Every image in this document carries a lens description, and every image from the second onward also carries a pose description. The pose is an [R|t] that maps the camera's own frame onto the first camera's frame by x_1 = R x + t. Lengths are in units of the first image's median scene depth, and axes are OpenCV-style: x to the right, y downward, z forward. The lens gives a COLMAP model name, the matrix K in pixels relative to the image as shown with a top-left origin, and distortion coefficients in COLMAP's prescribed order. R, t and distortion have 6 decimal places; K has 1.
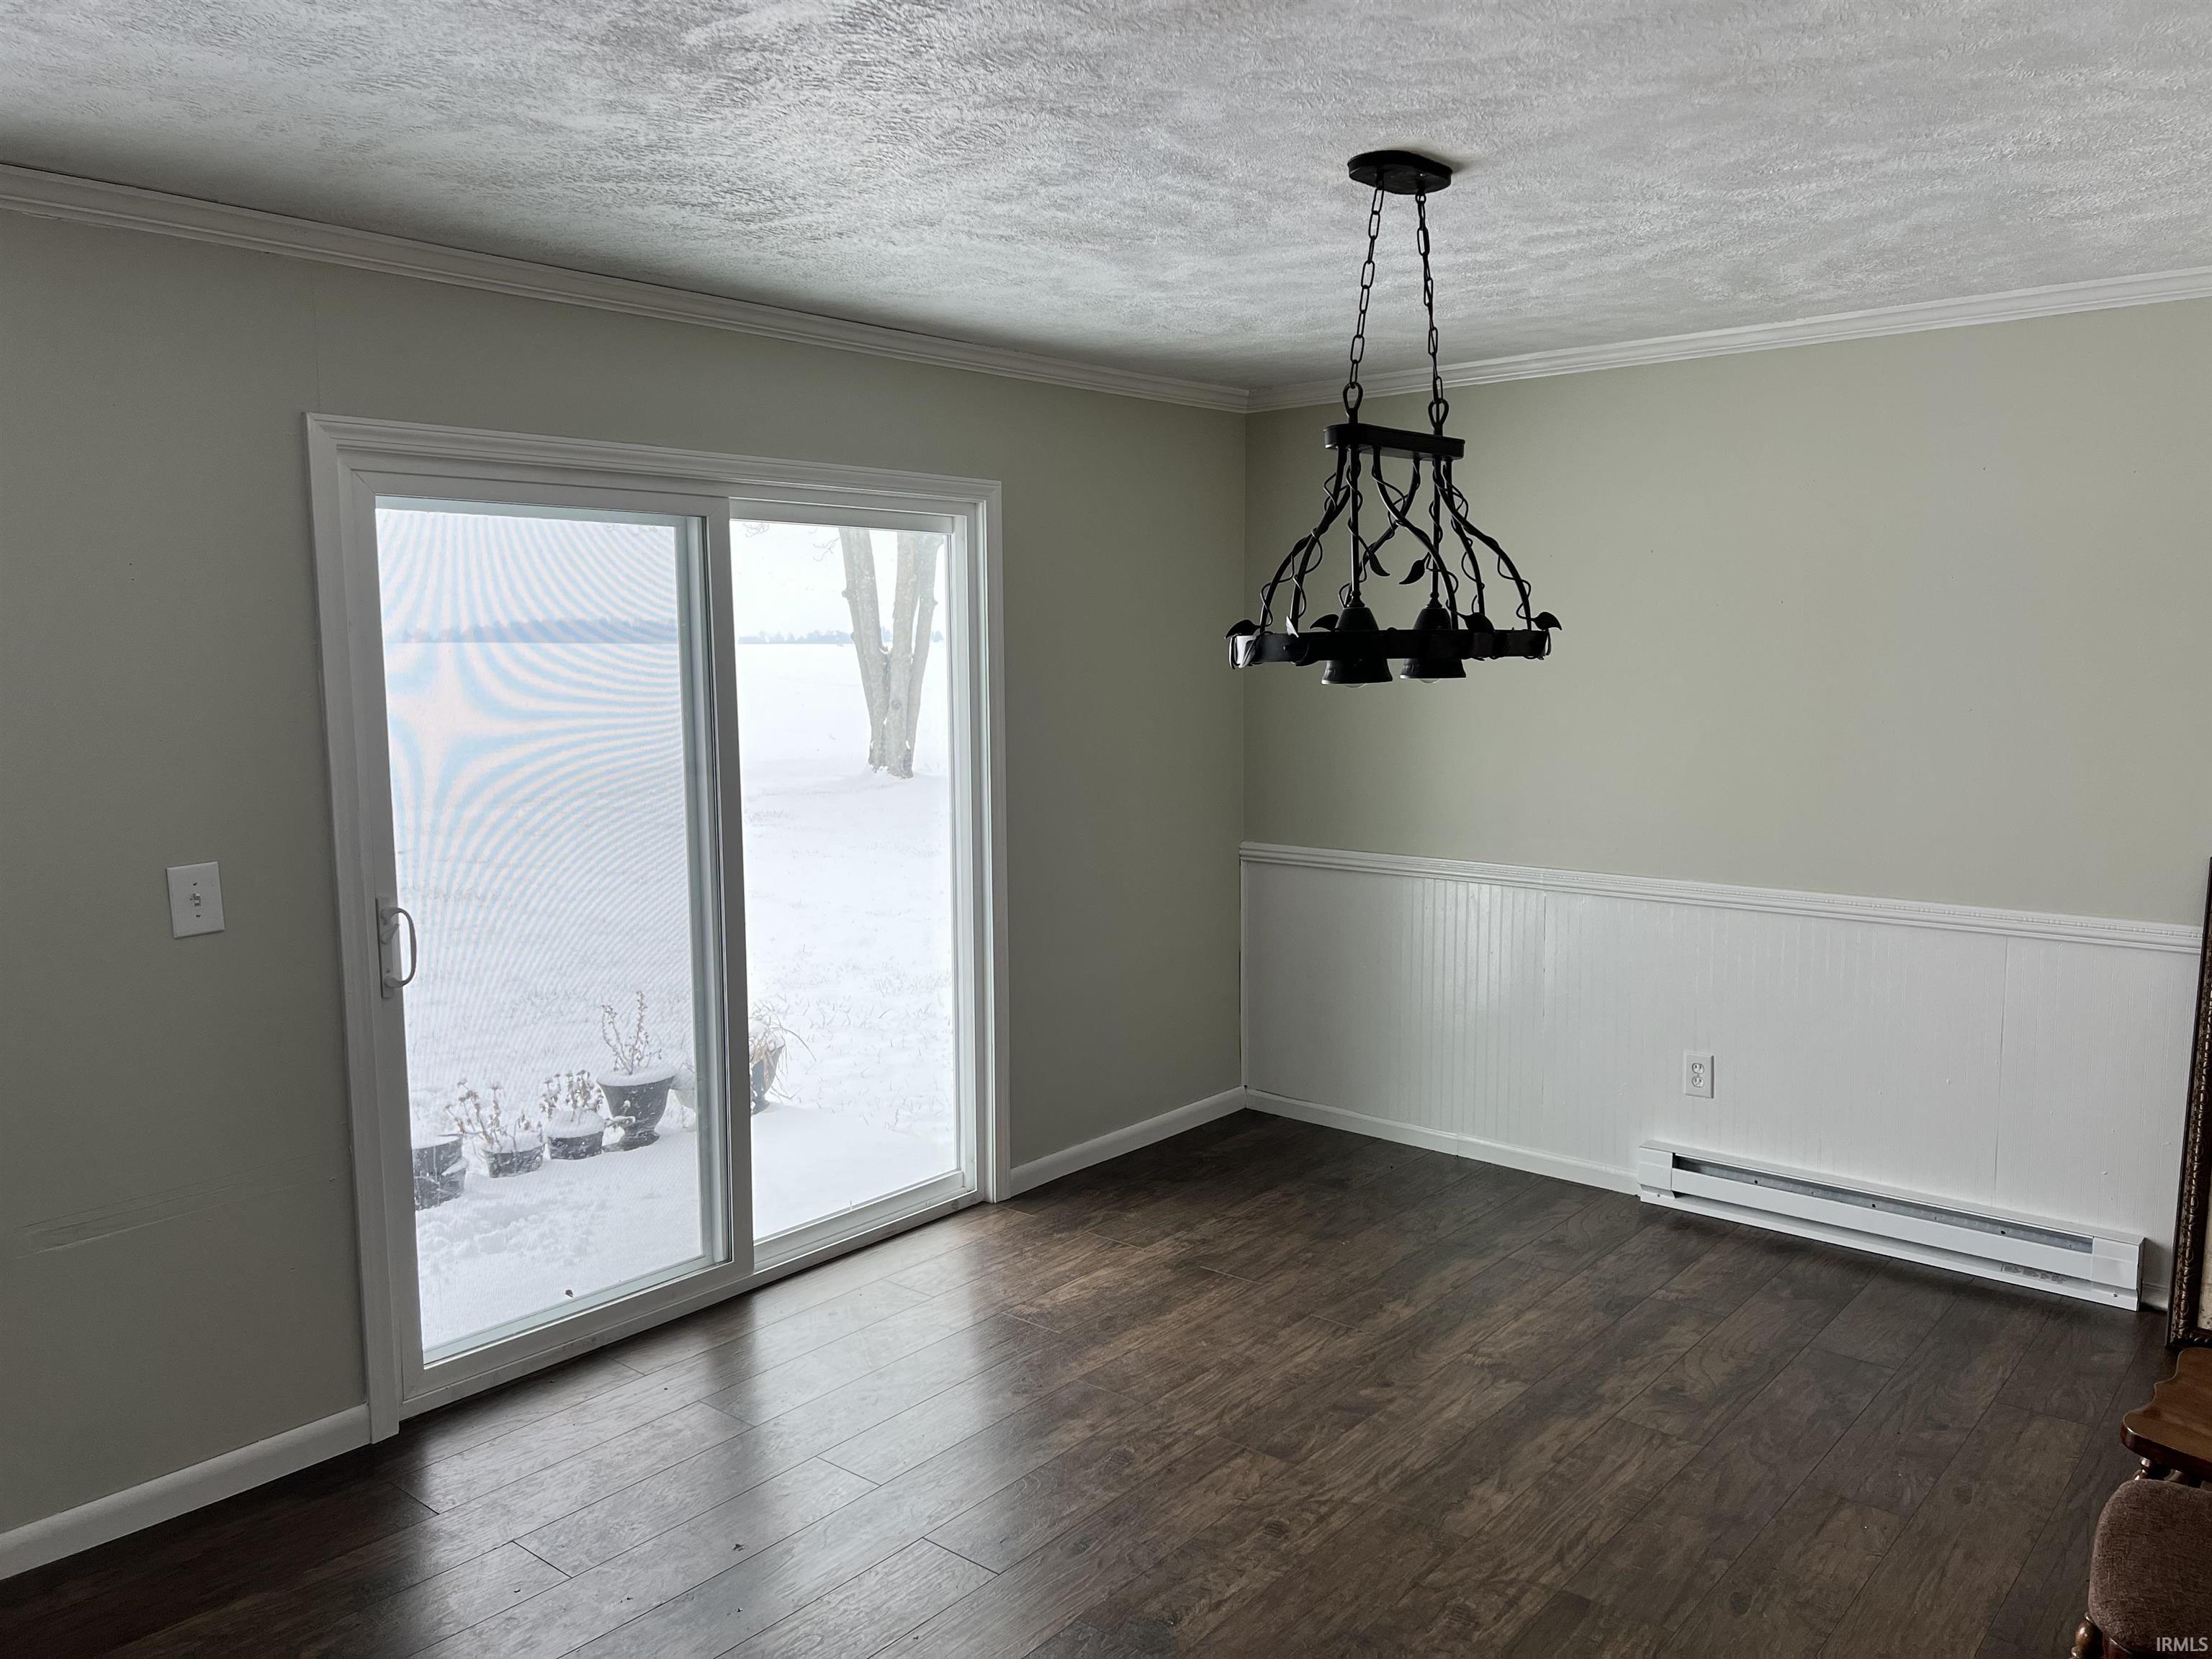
lens RADIAL K [[1655.5, 0, 1101.3], [0, 1655.5, 831.0], [0, 0, 1]] dist [0.045845, -0.050585]
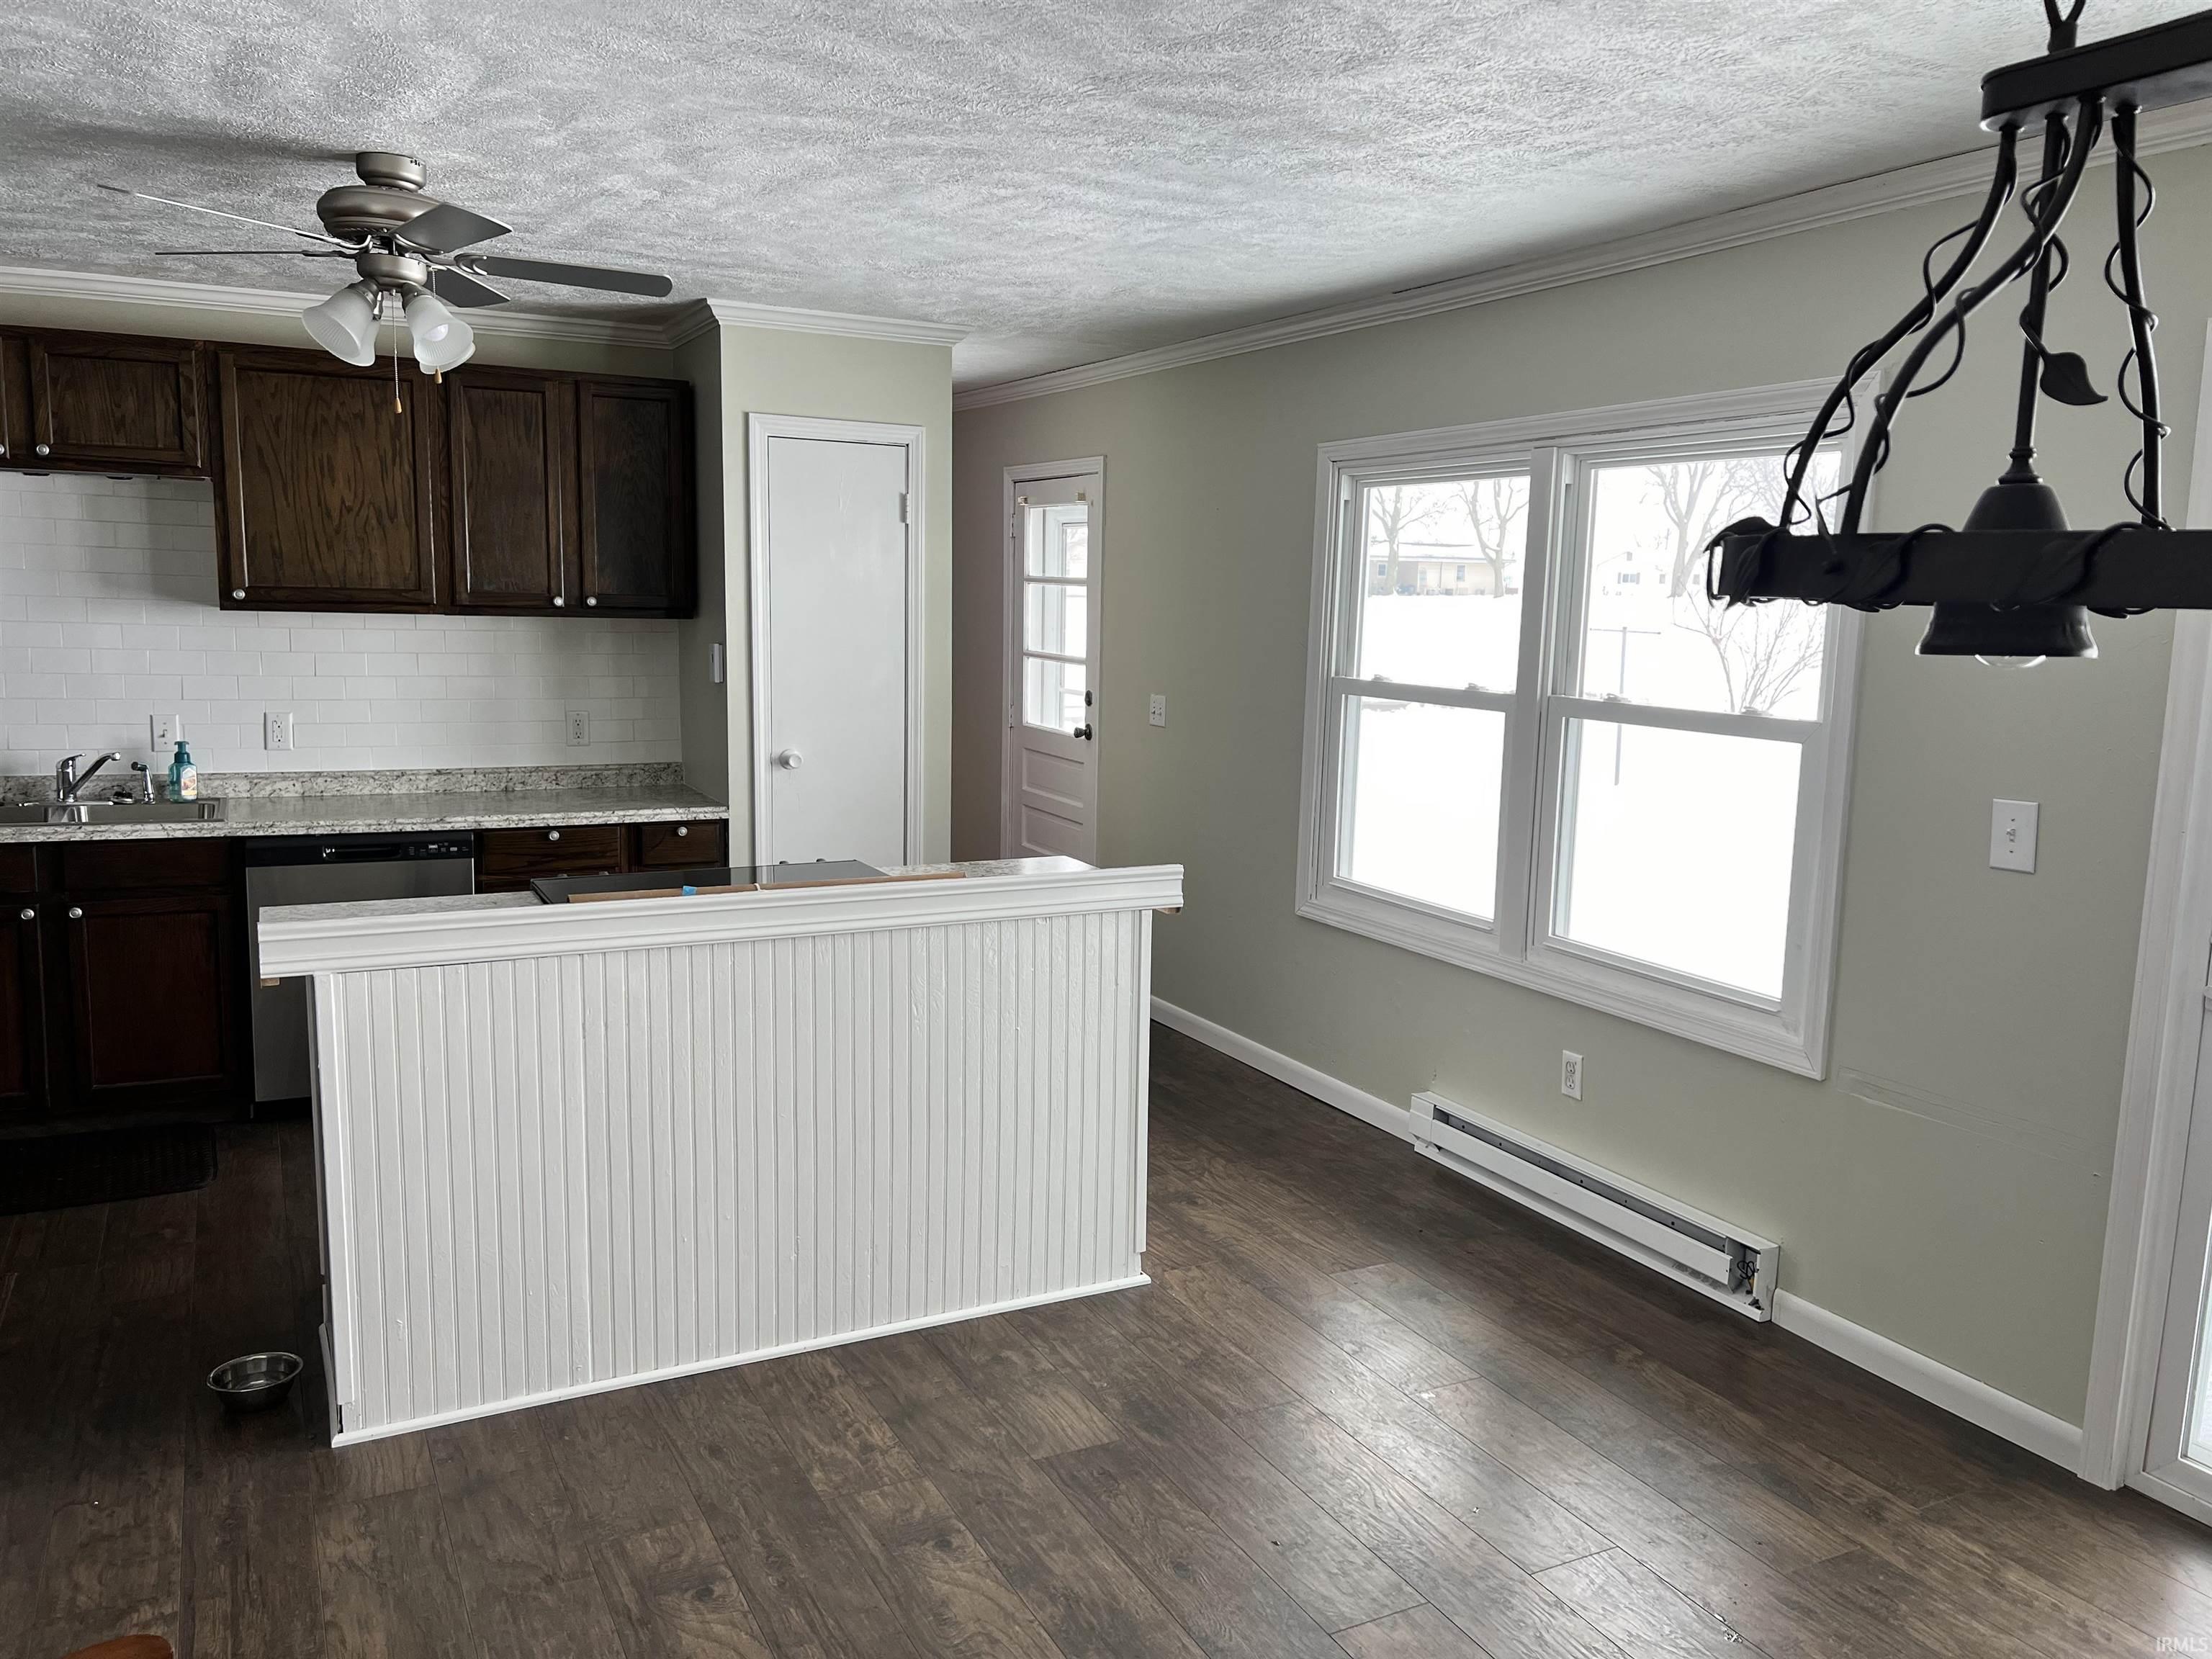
lens RADIAL K [[1655.5, 0, 1123.3], [0, 1655.5, 847.6], [0, 0, 1]] dist [0.045845, -0.050585]
pose [[-0.369468, 0.145157, -0.917836, 0.655043], [-0.125562, 0.970867, 0.204088, -0.101692], [0.920721, 0.190649, -0.340478, 0.940260]]
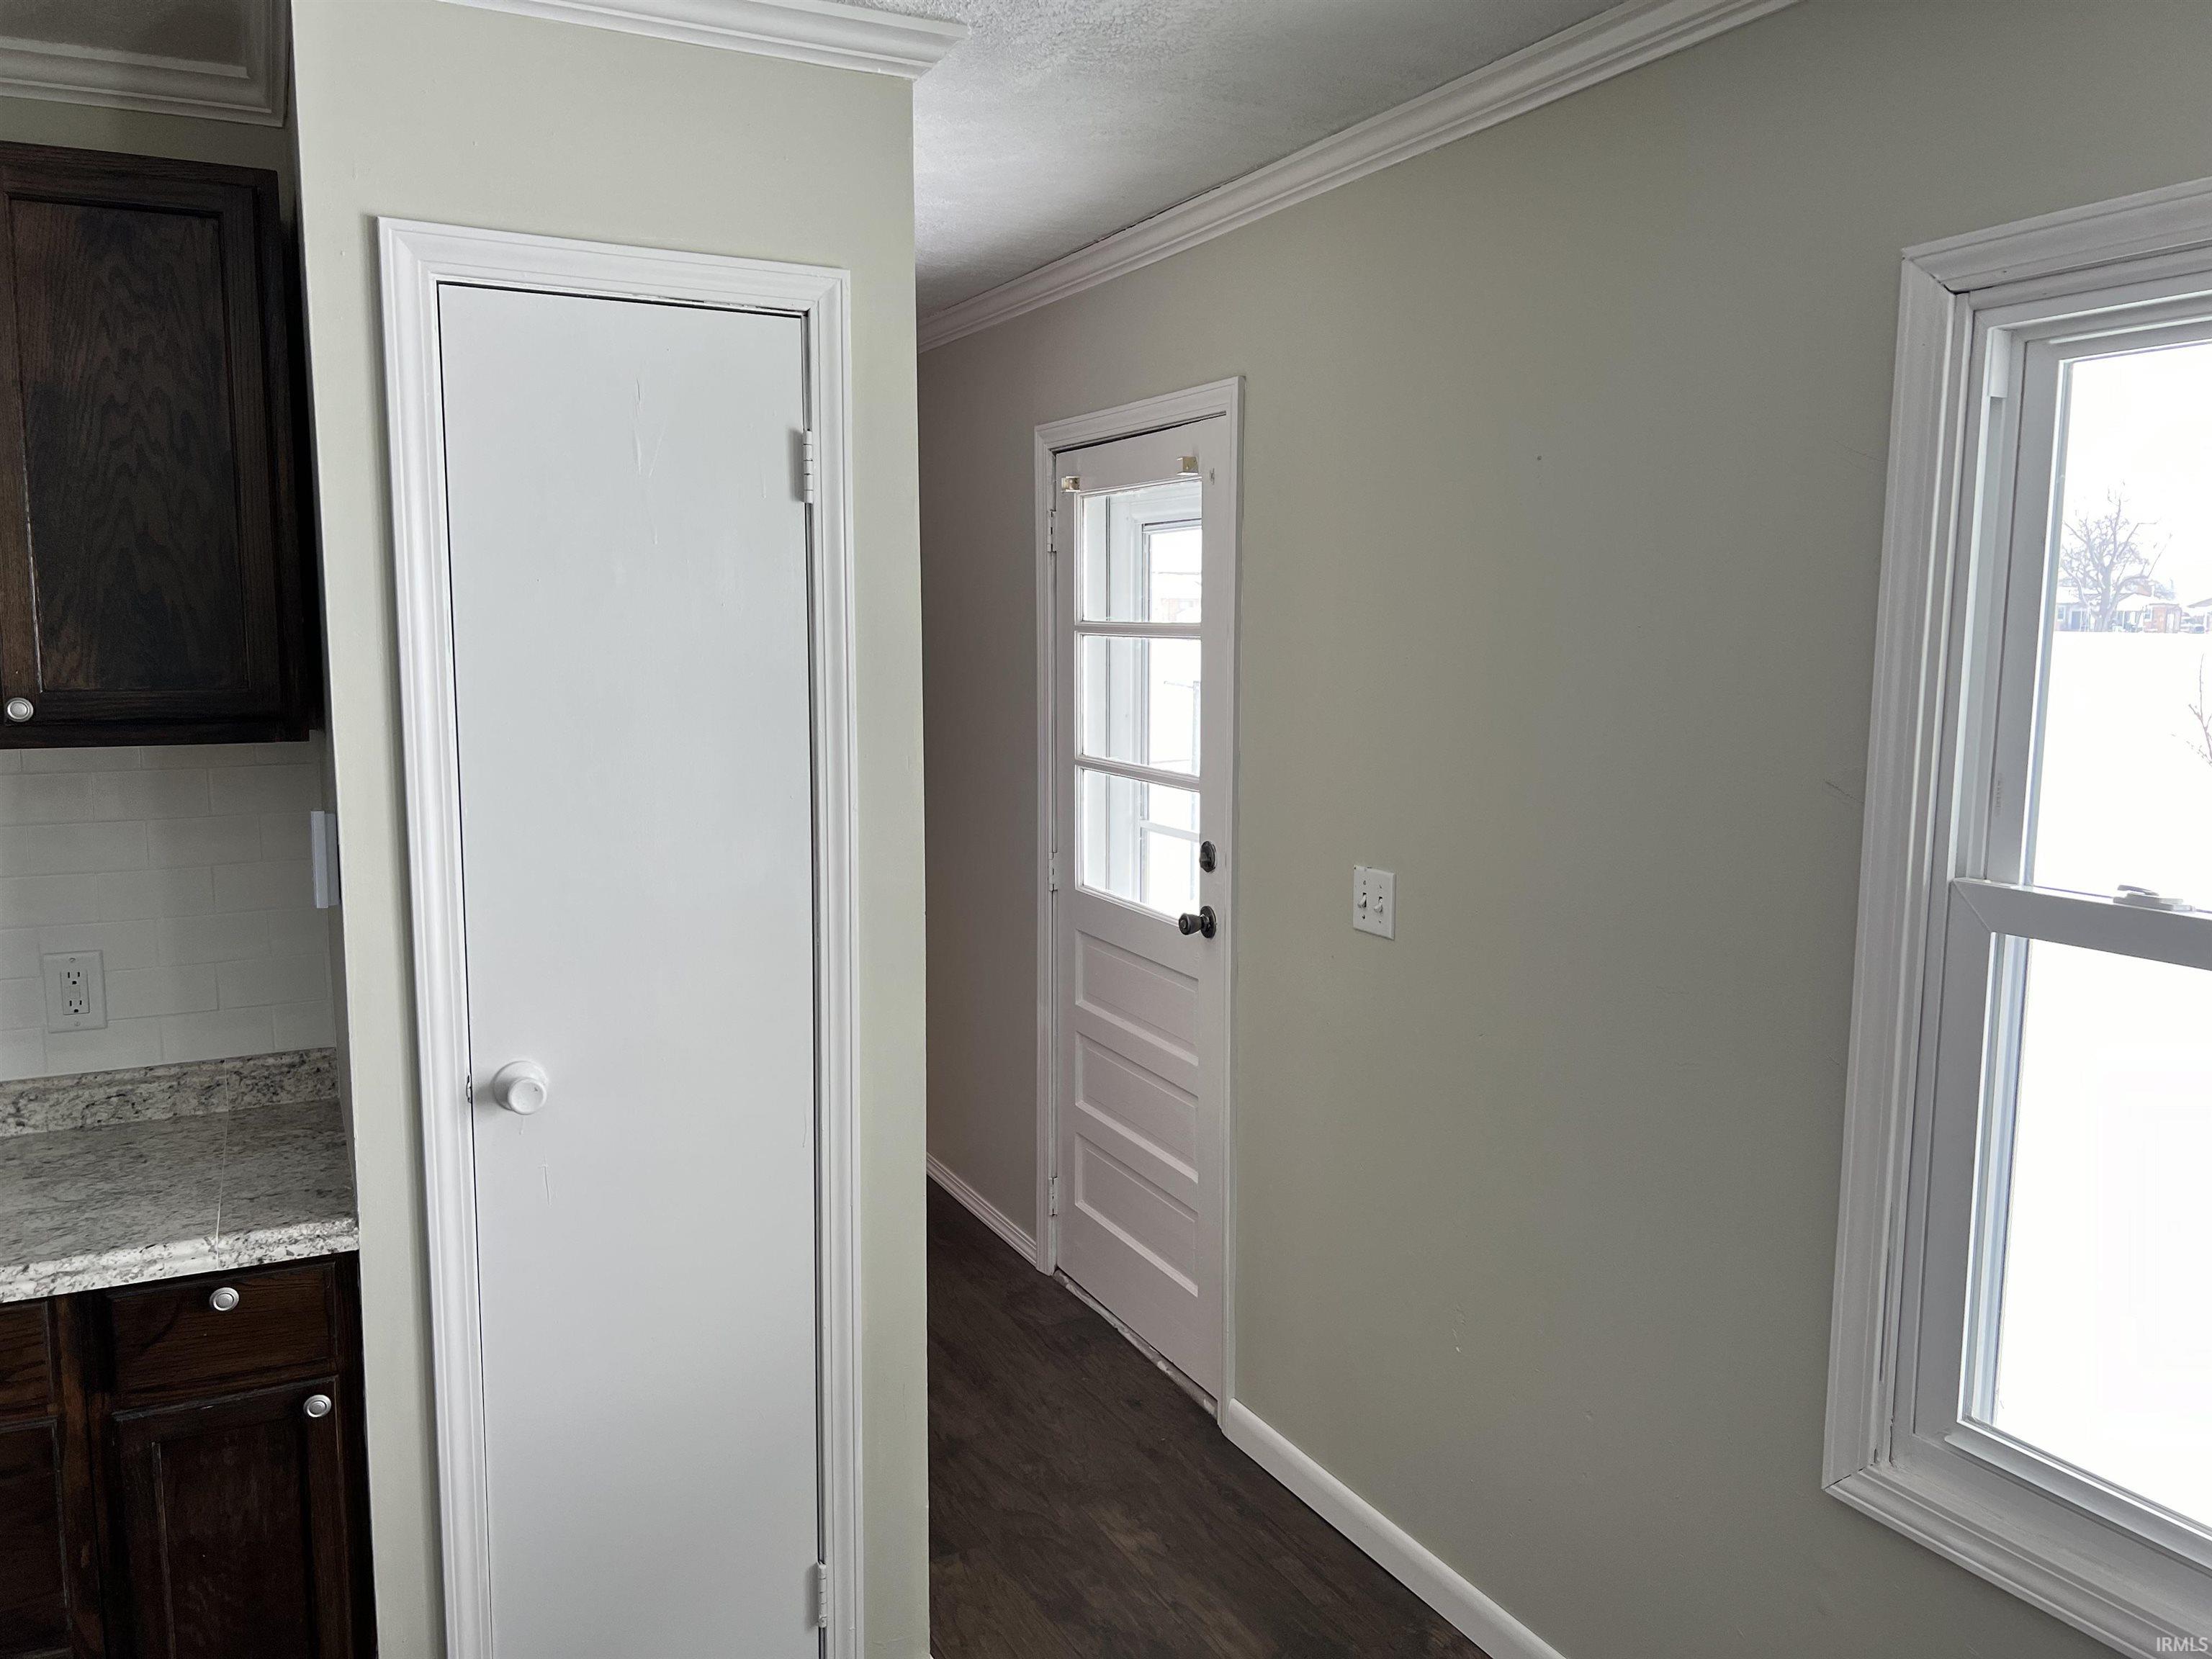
lens RADIAL K [[1655.5, 0, 1115.5], [0, 1655.5, 829.1], [0, 0, 1]] dist [0.045845, -0.050585]
pose [[-0.386412, 0.119542, -0.914547, 0.400805], [-0.105059, 0.979407, 0.172409, -0.087077], [0.916323, 0.162703, -0.365895, 0.816325]]
